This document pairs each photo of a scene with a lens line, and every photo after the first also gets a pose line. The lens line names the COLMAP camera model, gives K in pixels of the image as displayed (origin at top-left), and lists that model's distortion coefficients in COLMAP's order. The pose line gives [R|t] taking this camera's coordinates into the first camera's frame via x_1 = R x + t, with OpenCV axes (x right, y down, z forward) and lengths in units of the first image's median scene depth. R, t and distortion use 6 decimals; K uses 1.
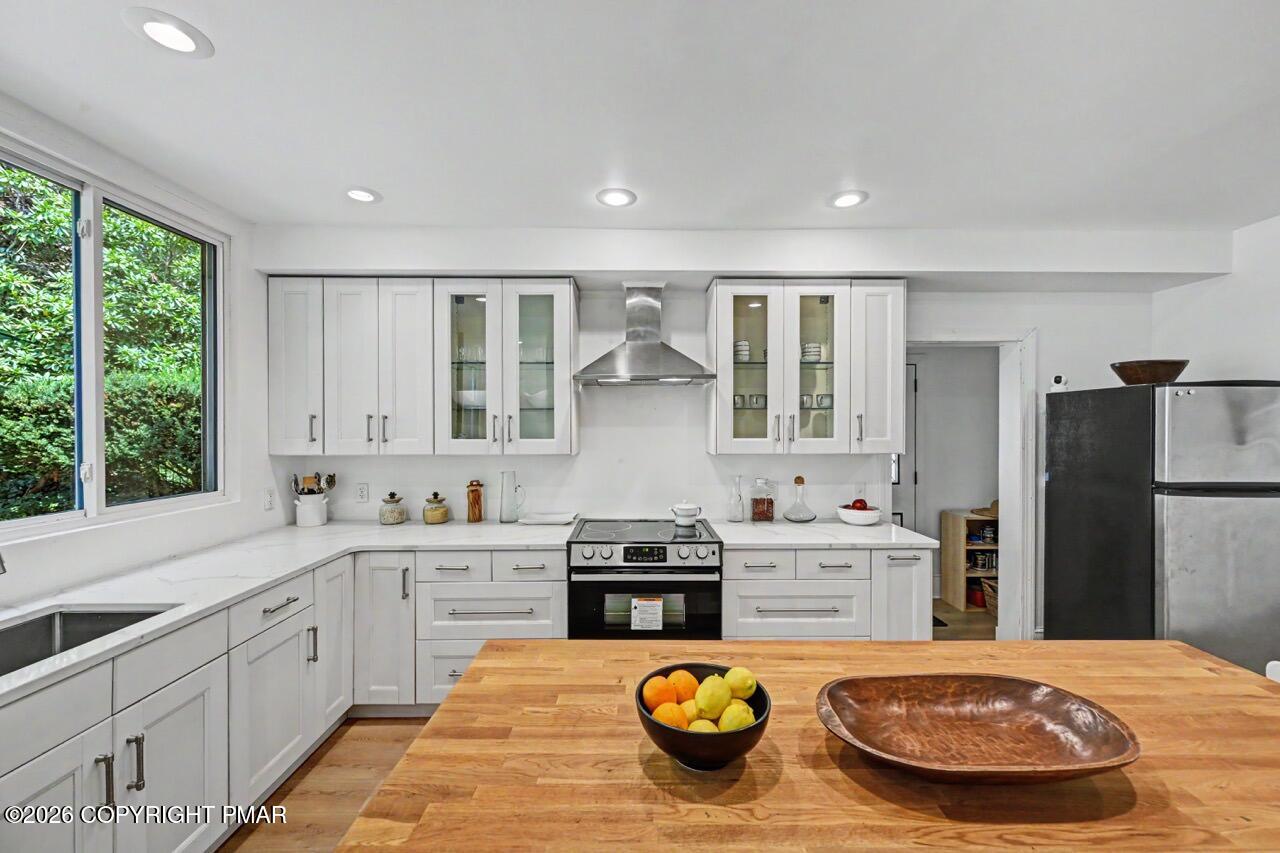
lens RADIAL K [[508.0, 0, 645.3], [0, 508.0, 427.6], [0, 0, 1]] dist [0.000319, -0.000026]
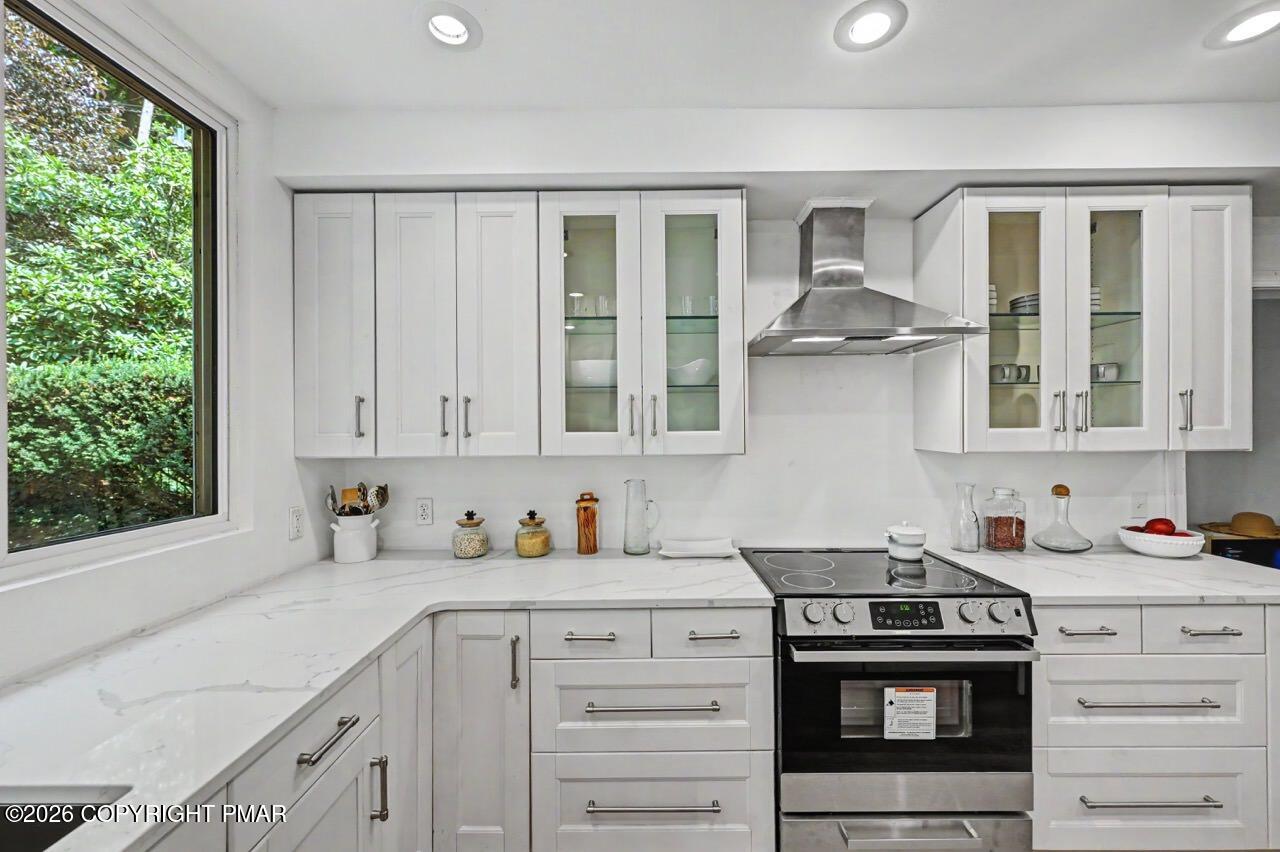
lens RADIAL K [[508.0, 0, 645.3], [0, 508.0, 427.1], [0, 0, 1]] dist [0.000319, -0.000026]
pose [[0.999856, -0.007005, -0.015476, -0.257625], [0.006872, 0.999939, -0.008621, 0.021610], [0.015536, 0.008513, 0.999843, 0.323304]]
